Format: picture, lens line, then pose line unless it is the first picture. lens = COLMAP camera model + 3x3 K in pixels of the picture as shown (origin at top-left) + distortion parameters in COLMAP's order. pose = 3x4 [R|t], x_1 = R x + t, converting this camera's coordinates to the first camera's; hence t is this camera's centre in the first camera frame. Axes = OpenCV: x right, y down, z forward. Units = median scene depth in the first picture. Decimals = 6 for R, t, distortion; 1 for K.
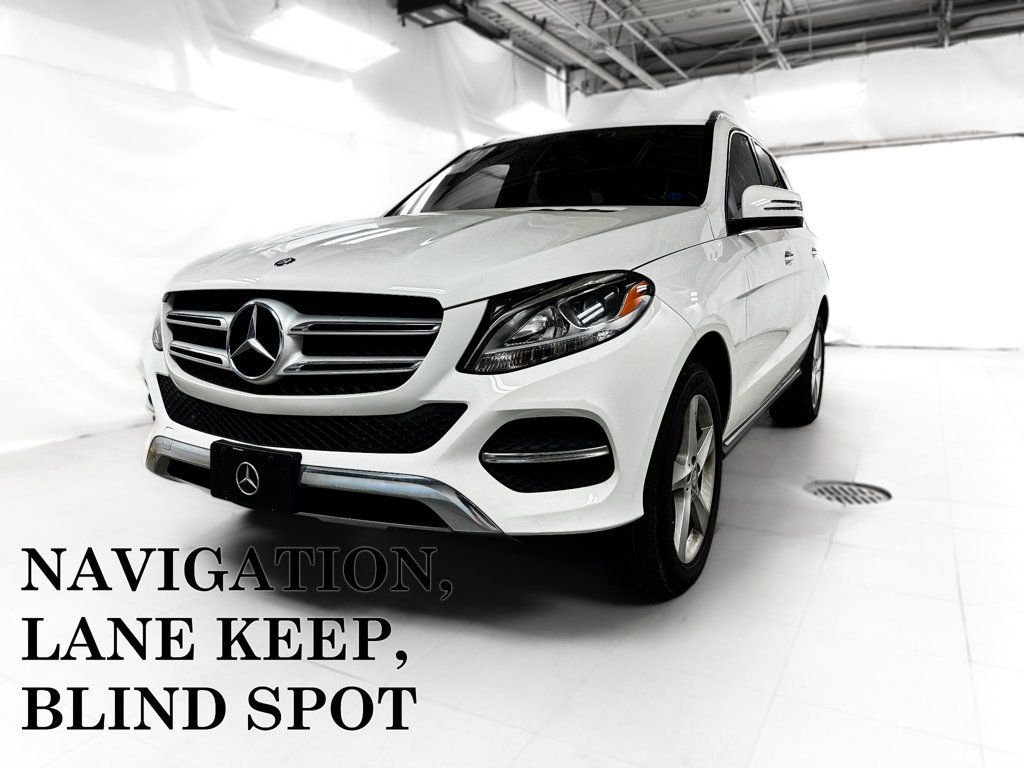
lens RADIAL K [[764.1, 0, 512.0], [0, 764.1, 384.0], [0, 0, 1]] dist [0.038406, -0.010987]
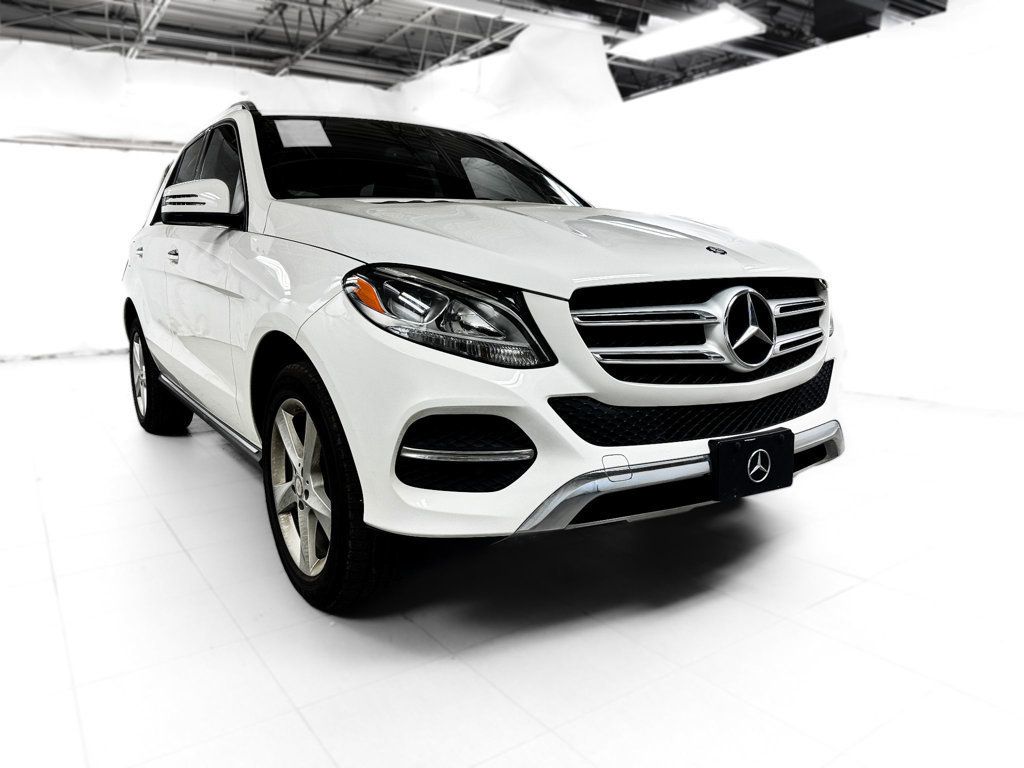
lens RADIAL K [[747.9, 0, 512.0], [0, 747.9, 384.0], [0, 0, 1]] dist [0.032081, -0.007009]
pose [[0.450356, -0.143609, 0.881224, -1.277275], [0.144151, 0.985726, 0.086970, -0.108073], [-0.881136, 0.087862, 0.464629, 0.785857]]
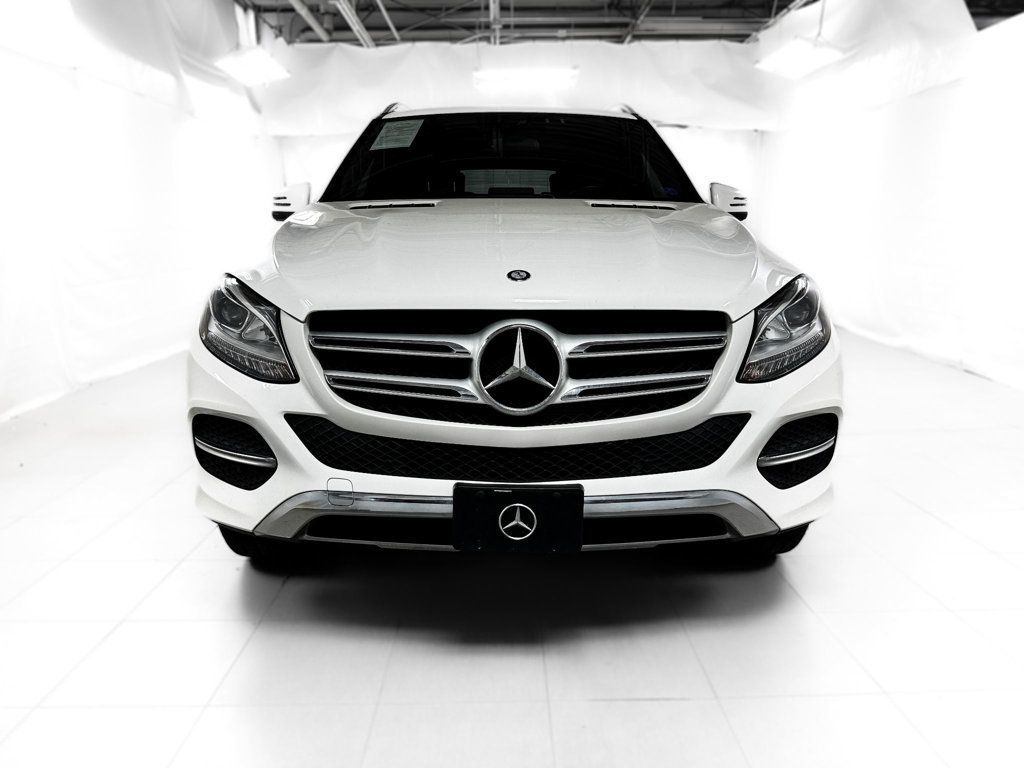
lens RADIAL K [[764.1, 0, 512.0], [0, 764.1, 384.0], [0, 0, 1]] dist [0.038406, -0.010987]
pose [[0.870213, -0.097126, 0.483007, -0.731987], [0.068633, 0.994715, 0.076370, -0.099983], [-0.487872, -0.033308, 0.872280, 0.223516]]
